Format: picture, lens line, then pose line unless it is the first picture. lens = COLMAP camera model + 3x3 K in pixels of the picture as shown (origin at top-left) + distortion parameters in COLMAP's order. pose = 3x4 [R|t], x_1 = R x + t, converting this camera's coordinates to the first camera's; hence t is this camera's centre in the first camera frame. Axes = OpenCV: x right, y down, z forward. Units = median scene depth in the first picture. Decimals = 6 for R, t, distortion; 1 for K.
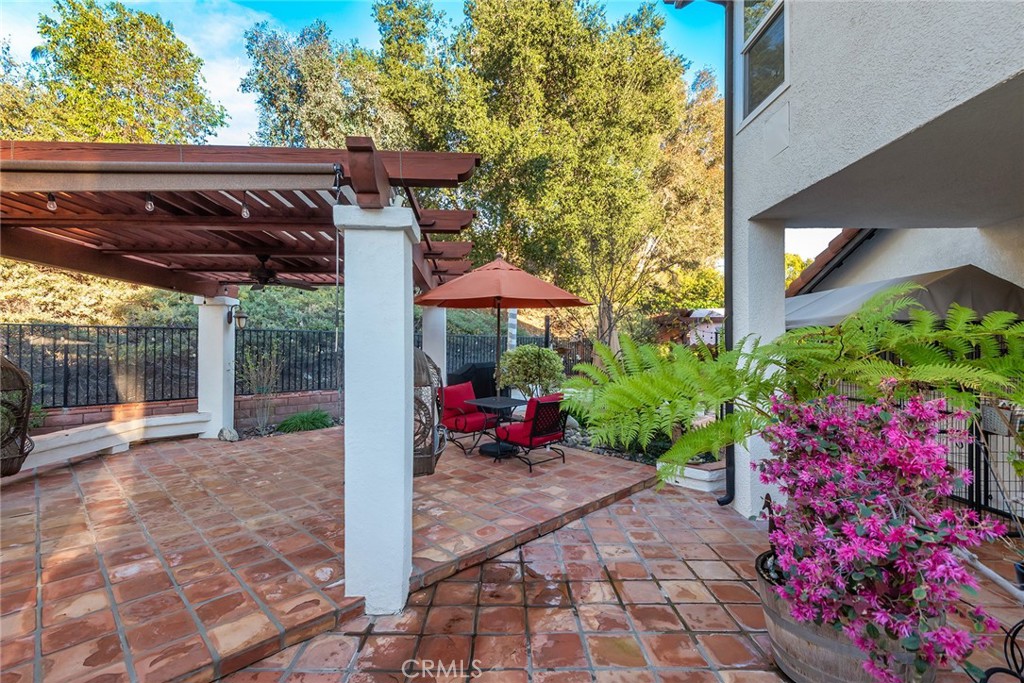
lens RADIAL K [[475.0, 0, 512.0], [0, 475.0, 341.5], [0, 0, 1]] dist [-0.014411, -0.000091]
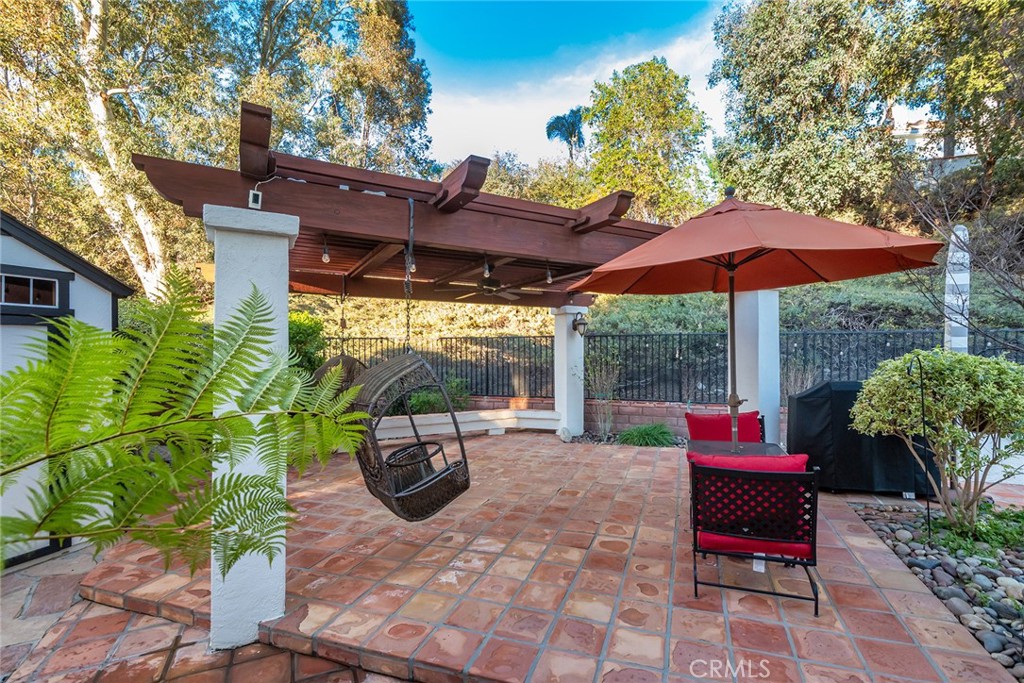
lens RADIAL K [[484.0, 0, 512.0], [0, 484.0, 341.5], [0, 0, 1]] dist [0.002750, -0.000134]
pose [[0.419747, -0.012647, -0.907553, 0.377206], [0.009504, 0.999909, -0.009539, -0.003452], [0.907591, -0.004621, 0.419829, 0.496122]]
